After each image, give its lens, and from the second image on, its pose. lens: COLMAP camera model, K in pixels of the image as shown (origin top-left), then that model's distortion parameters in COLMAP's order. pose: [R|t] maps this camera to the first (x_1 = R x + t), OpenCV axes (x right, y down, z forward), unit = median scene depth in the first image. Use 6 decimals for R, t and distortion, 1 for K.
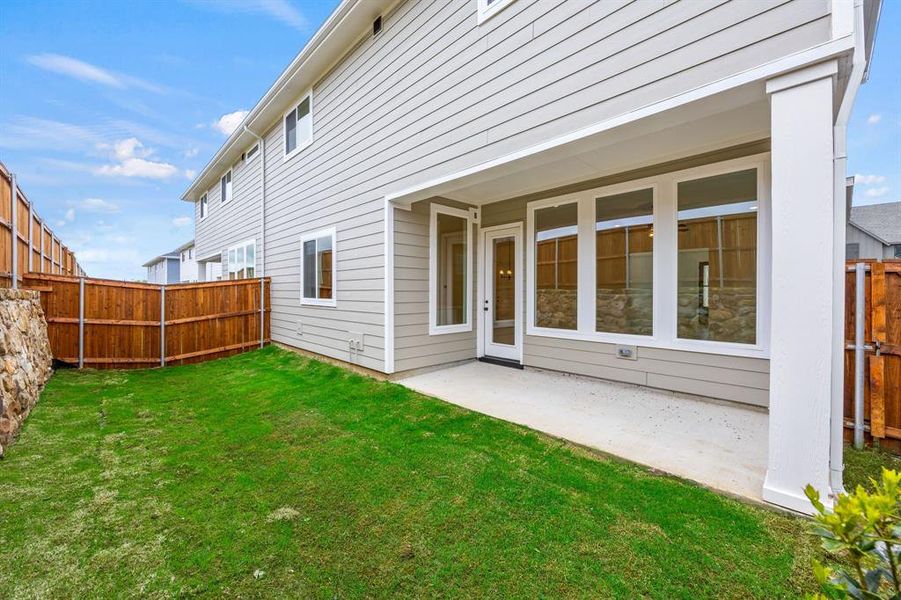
lens RADIAL K [[359.7, 0, 445.7], [0, 359.7, 297.2], [0, 0, 1]] dist [-0.000995, -0.000153]
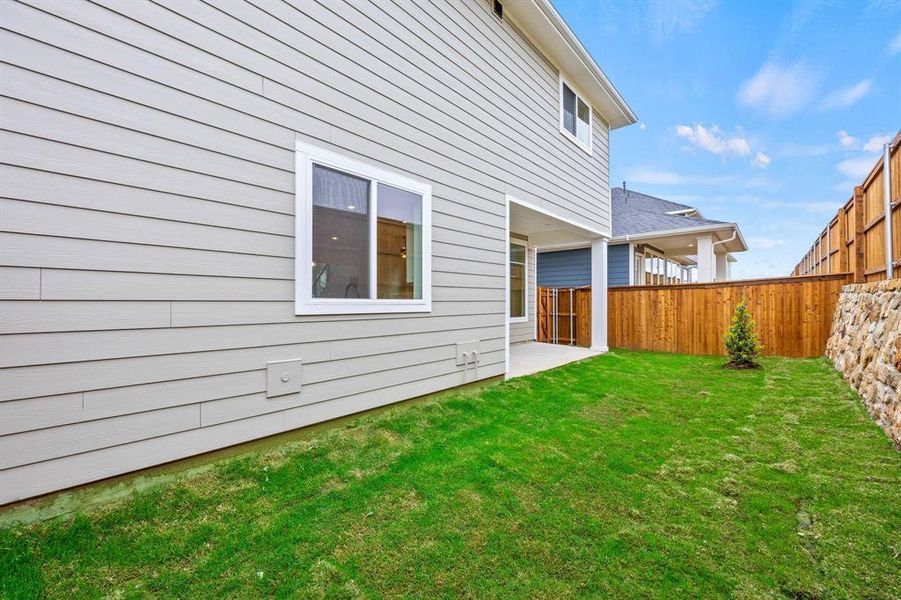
lens RADIAL K [[382.7, 0, 445.8], [0, 382.7, 295.9], [0, 0, 1]] dist [0.002317, 0.000482]
pose [[-0.102187, 0.006243, 0.994746, -0.984558], [0.003341, 0.999977, -0.005933, 0.002767], [-0.994760, 0.002717, -0.102206, 1.044371]]
